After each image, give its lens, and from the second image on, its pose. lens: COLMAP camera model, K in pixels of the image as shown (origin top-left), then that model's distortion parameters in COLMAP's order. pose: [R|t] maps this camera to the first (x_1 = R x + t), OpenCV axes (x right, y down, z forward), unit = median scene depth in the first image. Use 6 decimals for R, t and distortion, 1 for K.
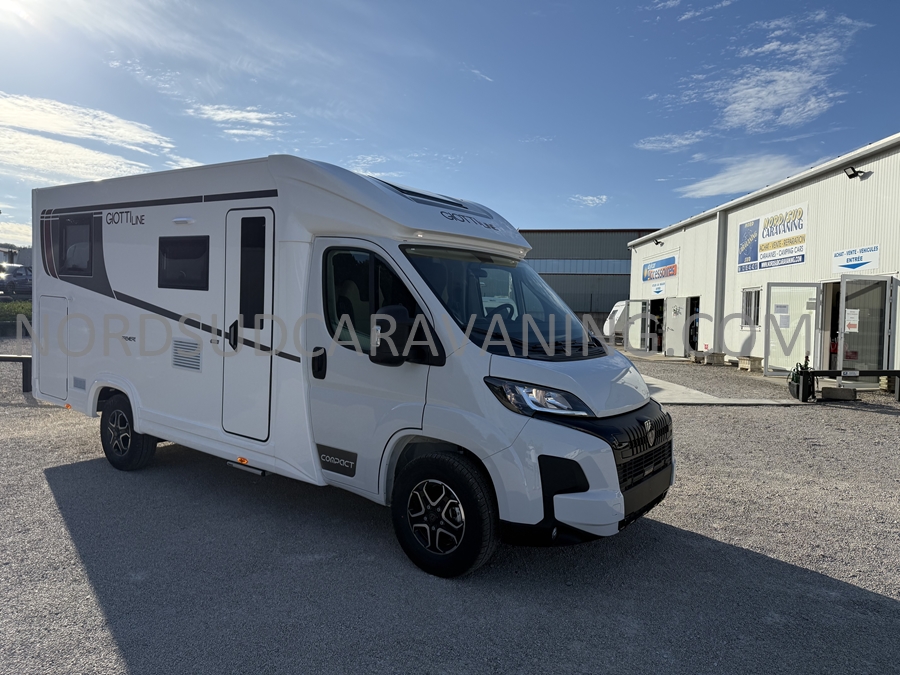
lens RADIAL K [[640.8, 0, 453.8], [0, 640.8, 334.9], [0, 0, 1]] dist [0.027624, -0.023298]
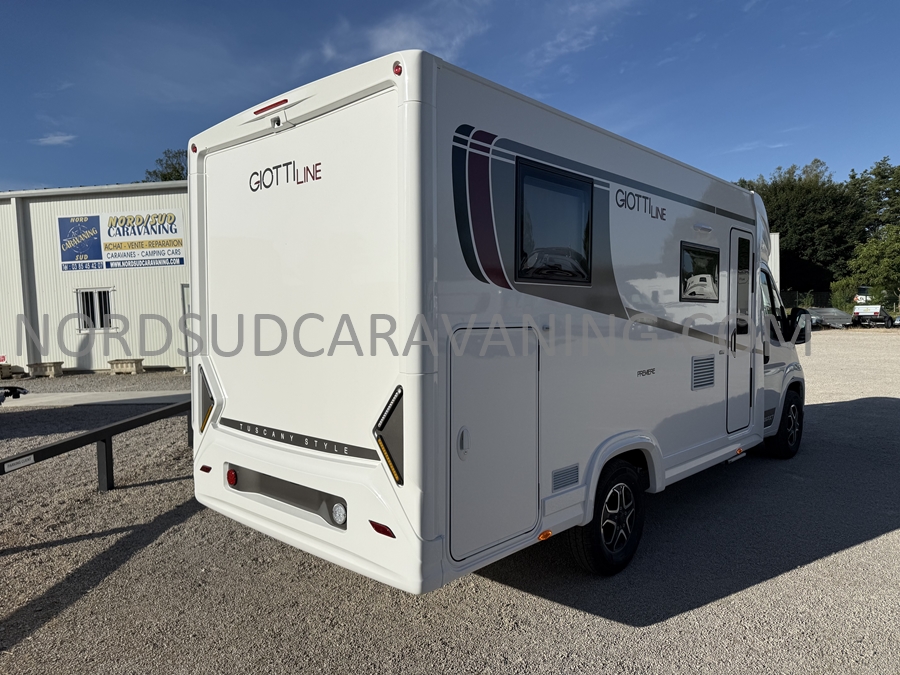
lens RADIAL K [[640.8, 0, 451.2], [0, 640.8, 338.9], [0, 0, 1]] dist [0.027624, -0.023298]
pose [[0.104719, -0.082790, 0.991050, -0.482267], [0.069126, 0.994725, 0.075793, -0.039806], [-0.992097, 0.060570, 0.109889, 0.441394]]
